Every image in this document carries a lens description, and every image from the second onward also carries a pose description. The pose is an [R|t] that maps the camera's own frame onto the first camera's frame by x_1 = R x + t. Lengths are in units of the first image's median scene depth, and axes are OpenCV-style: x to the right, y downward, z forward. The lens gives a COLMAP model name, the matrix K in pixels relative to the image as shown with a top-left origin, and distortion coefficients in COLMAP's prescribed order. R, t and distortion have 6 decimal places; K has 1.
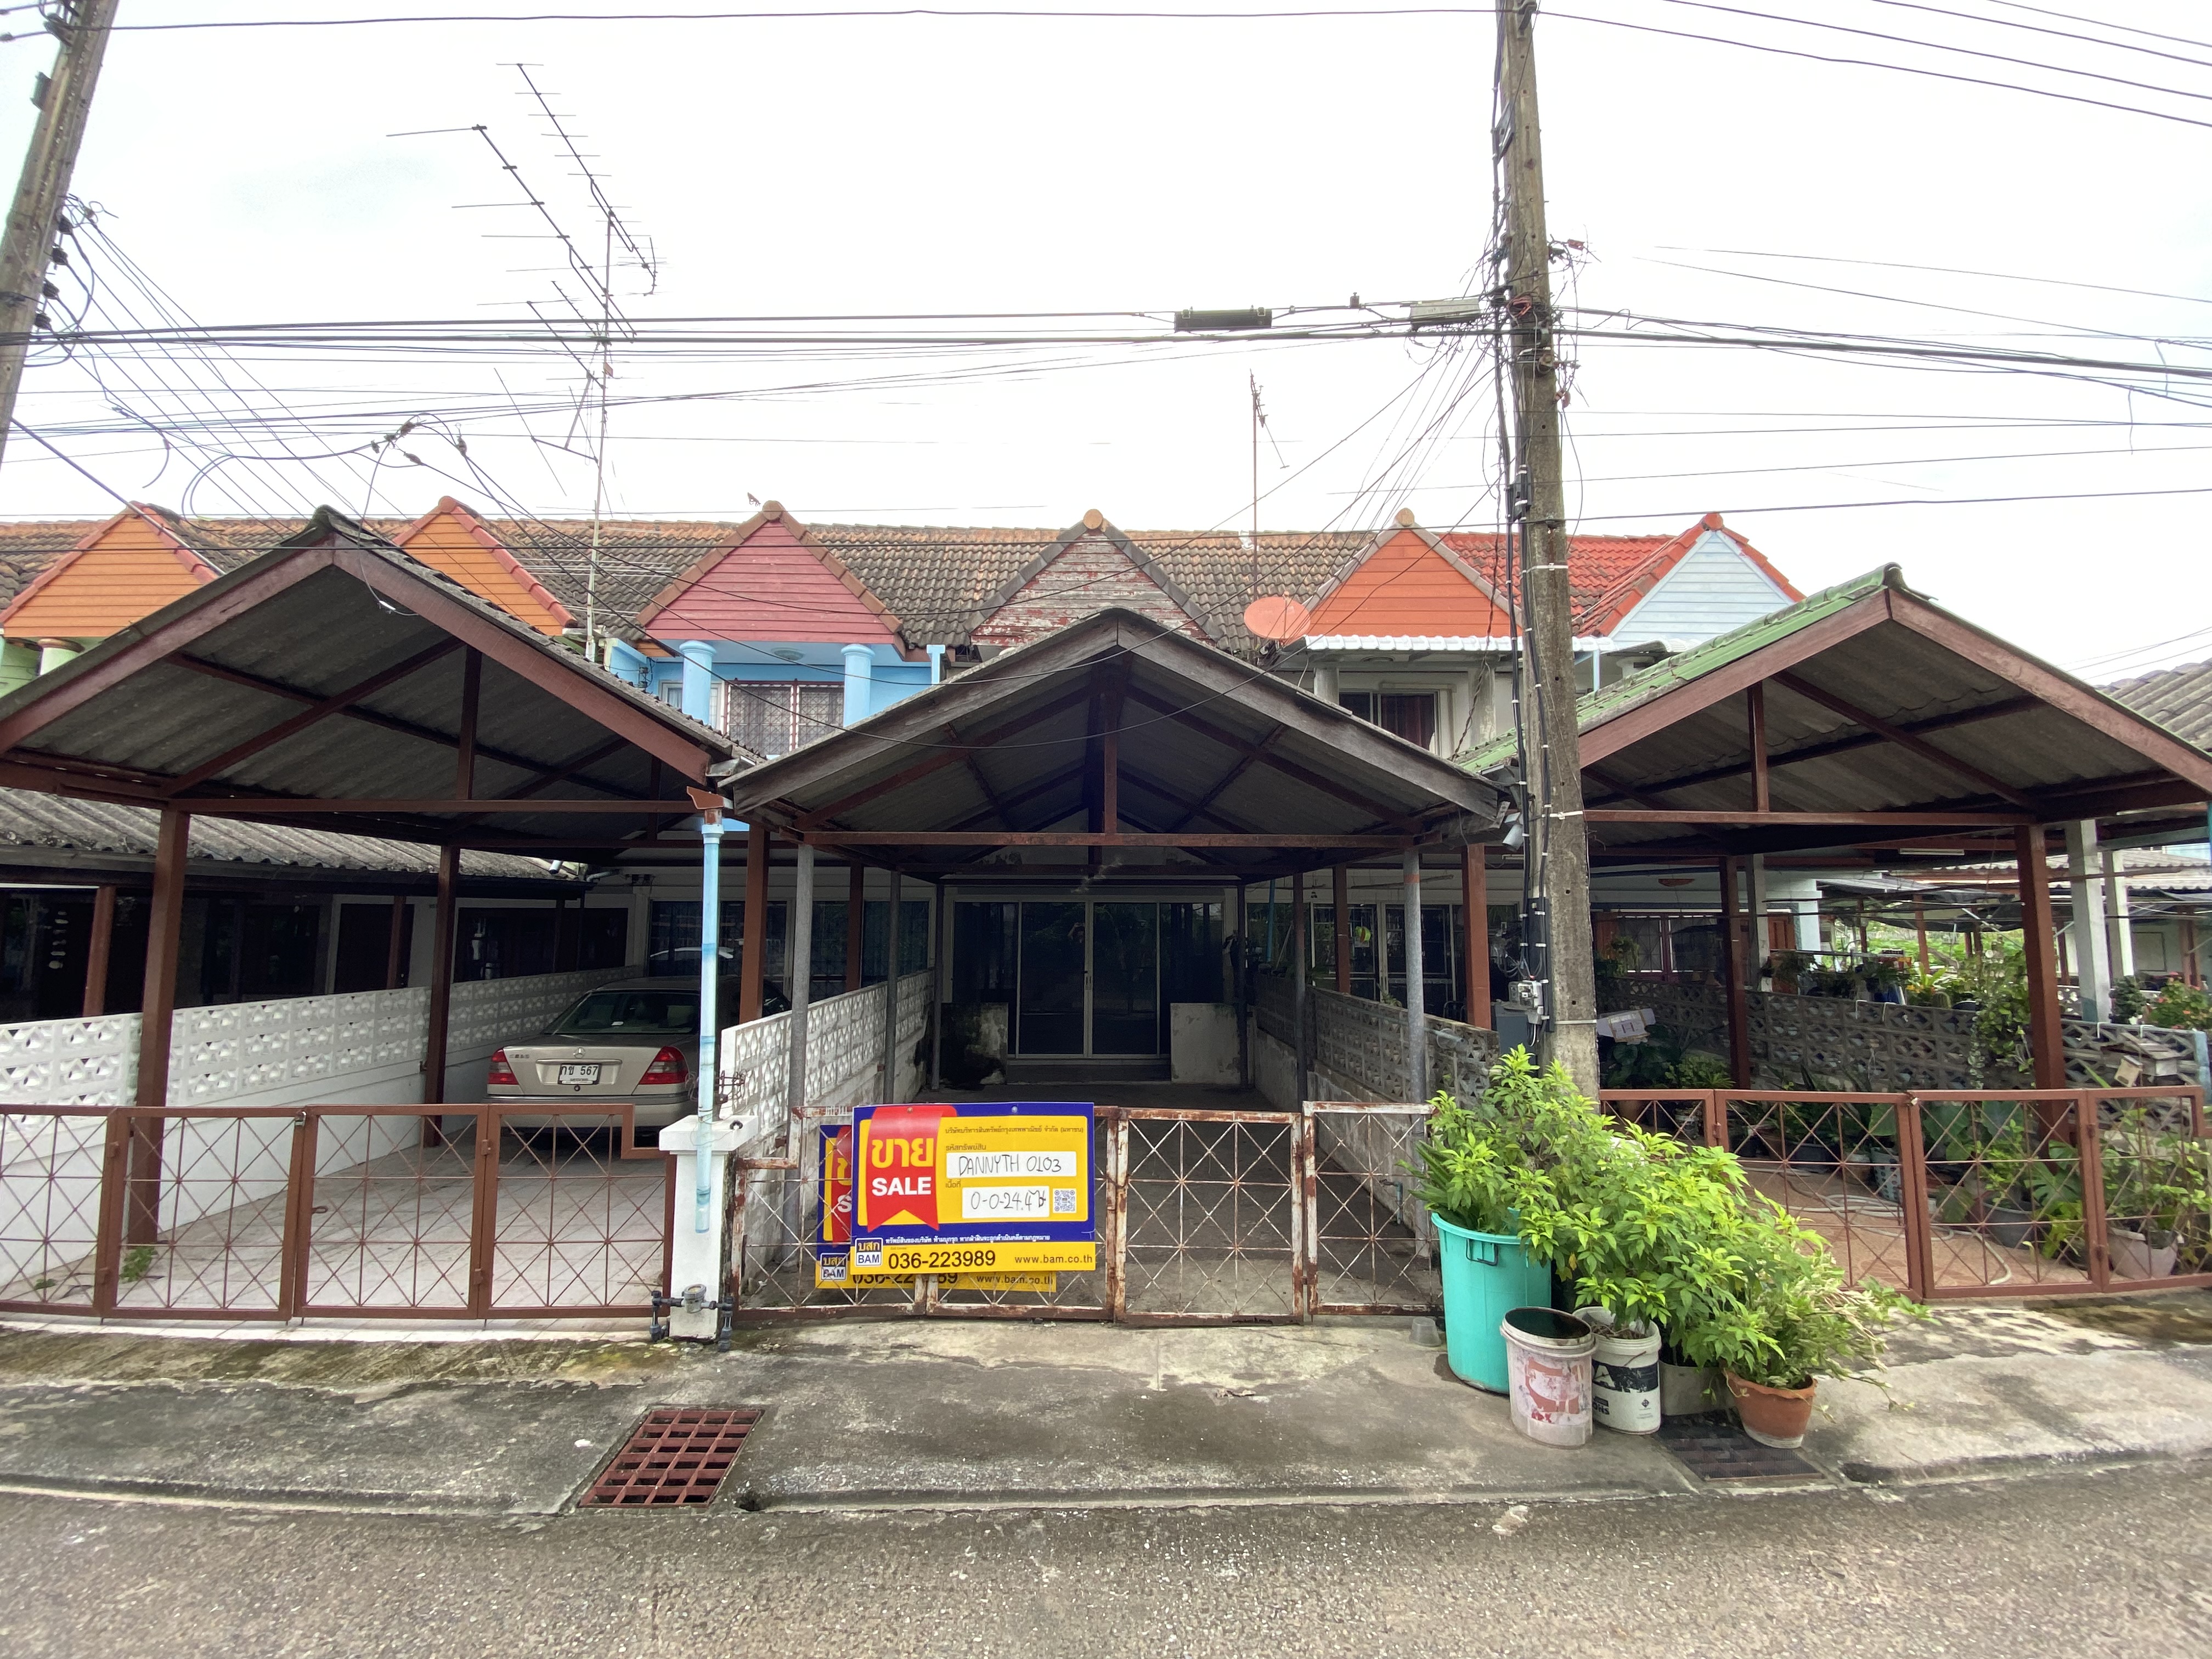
lens RADIAL K [[899.3, 0, 1098.9], [0, 899.3, 839.5], [0, 0, 1]] dist [0.012689, -0.000172]
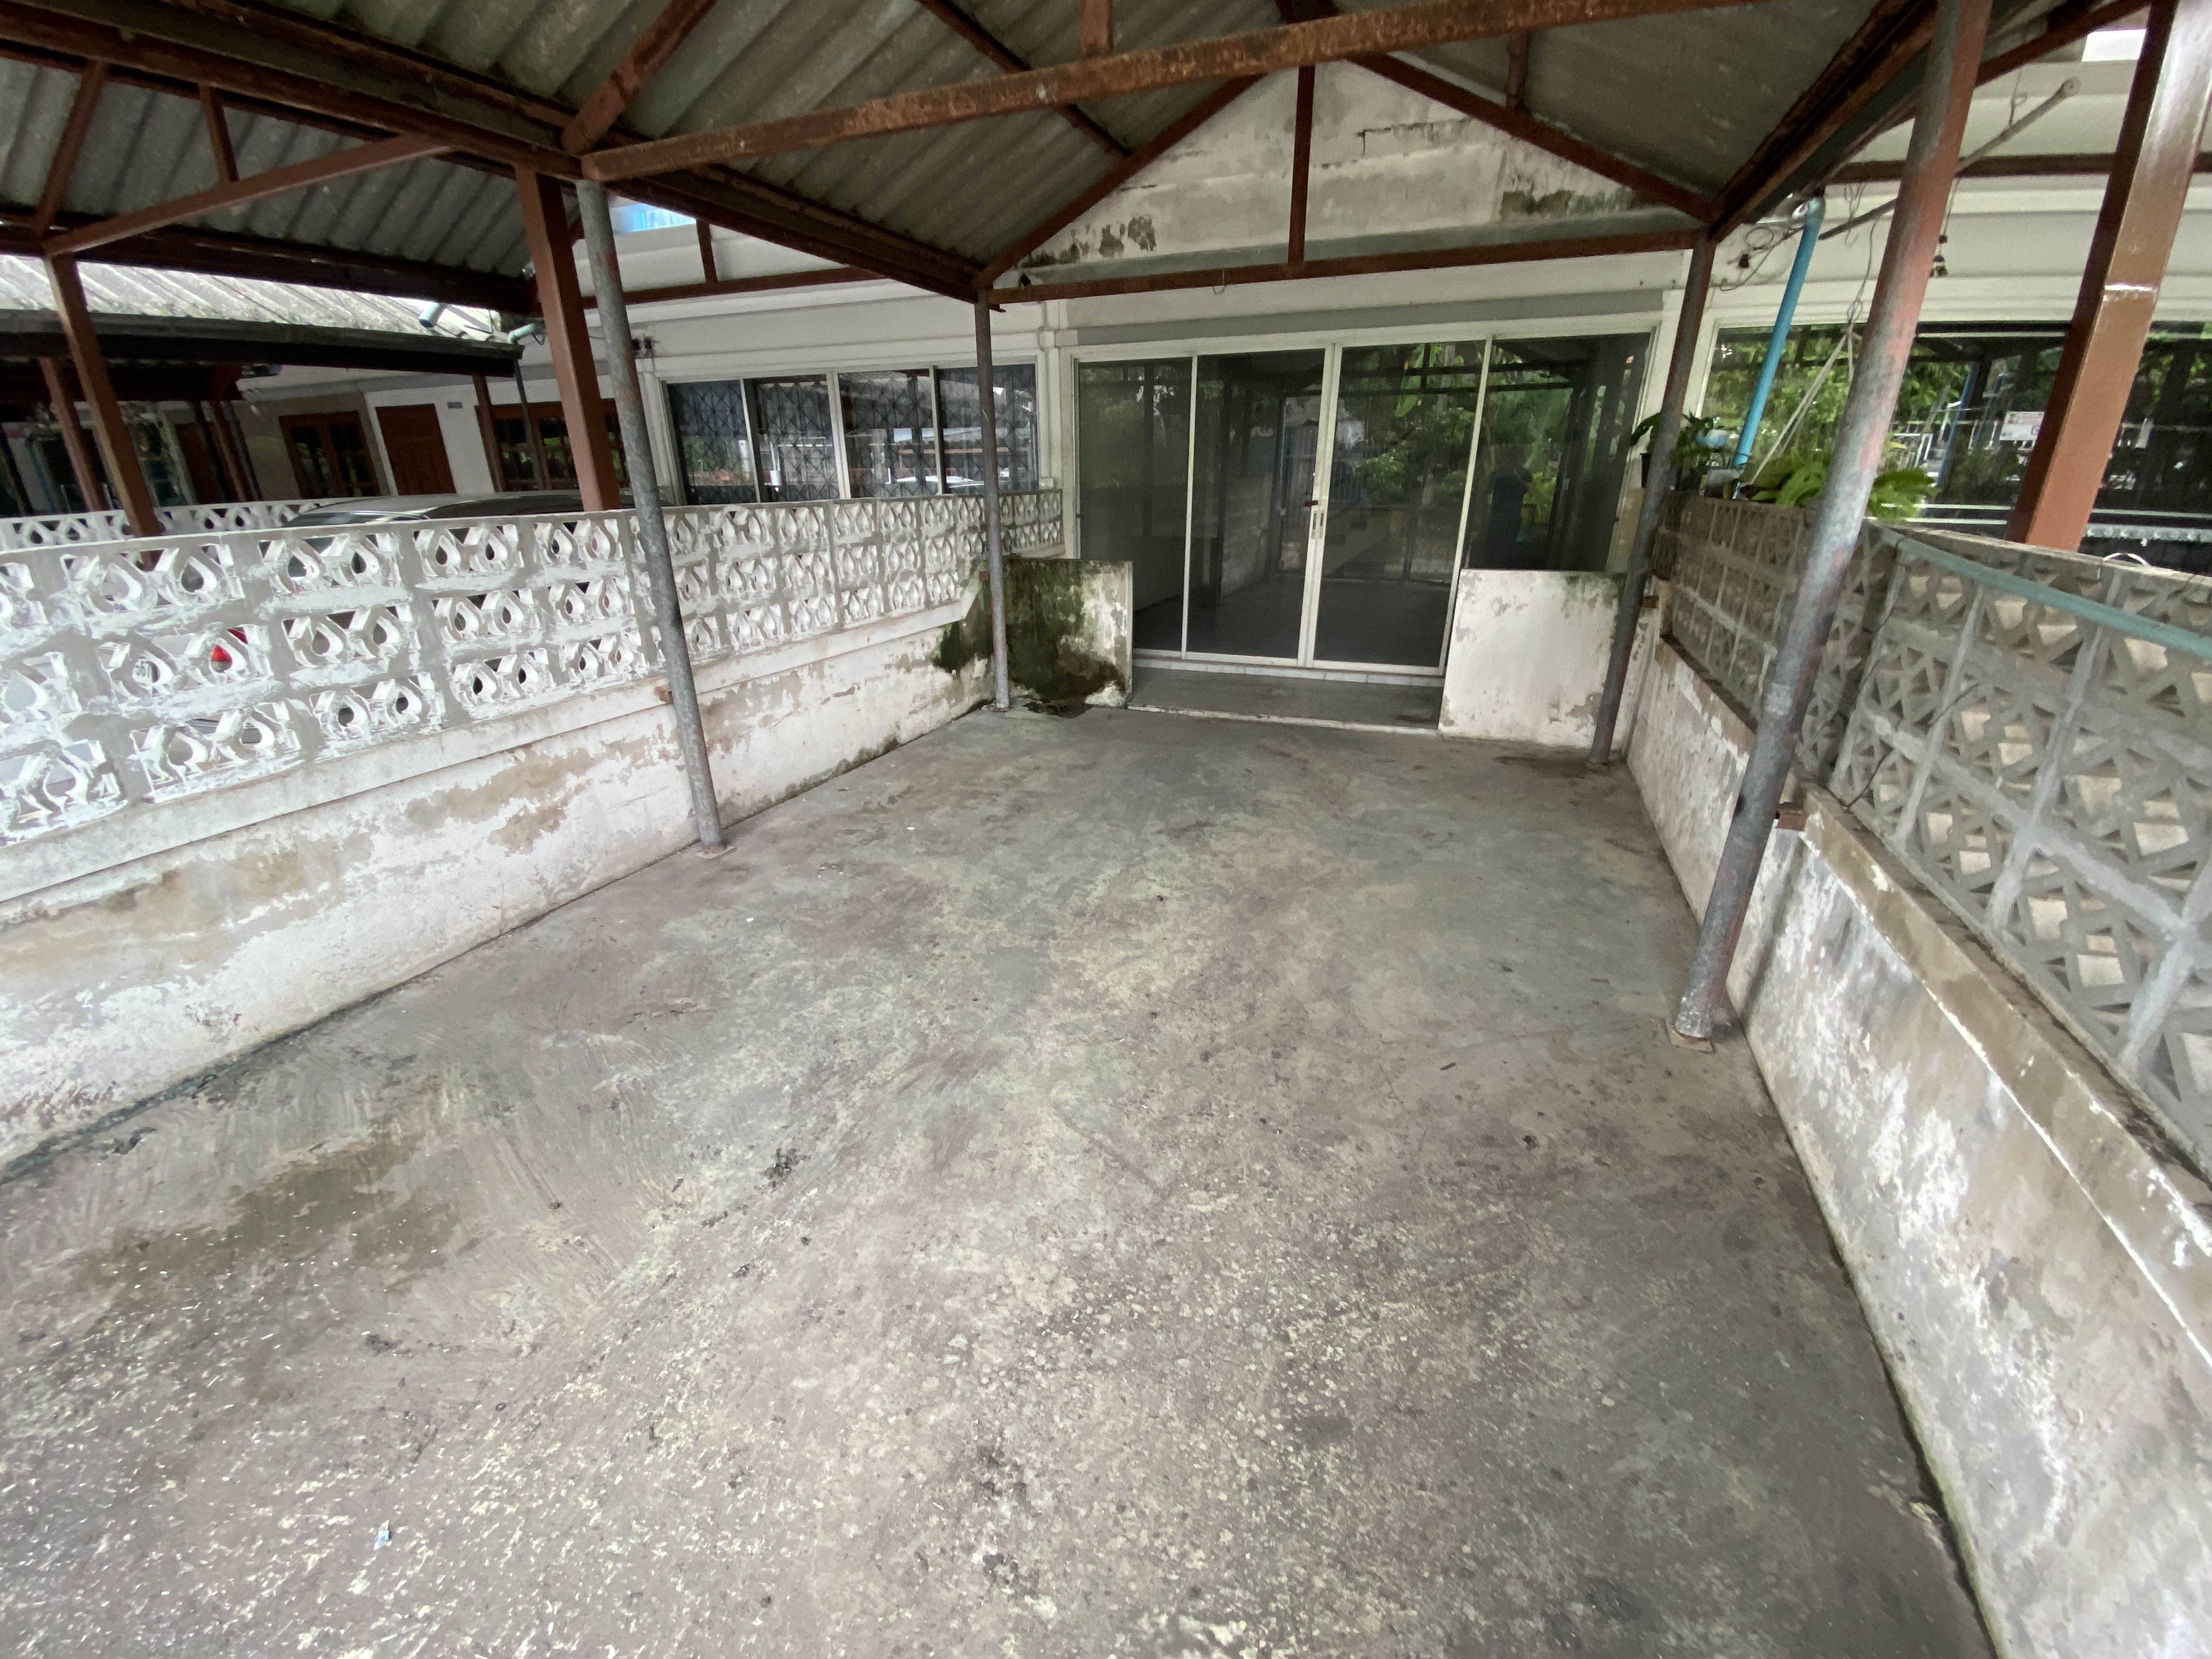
lens RADIAL K [[899.3, 0, 1095.4], [0, 899.3, 821.9], [0, 0, 1]] dist [0.012689, -0.000172]
pose [[0.921704, 0.138109, -0.362476, 0.094616], [0.047625, 0.887105, 0.459103, 0.072858], [0.384960, -0.440420, 0.811071, 0.494998]]
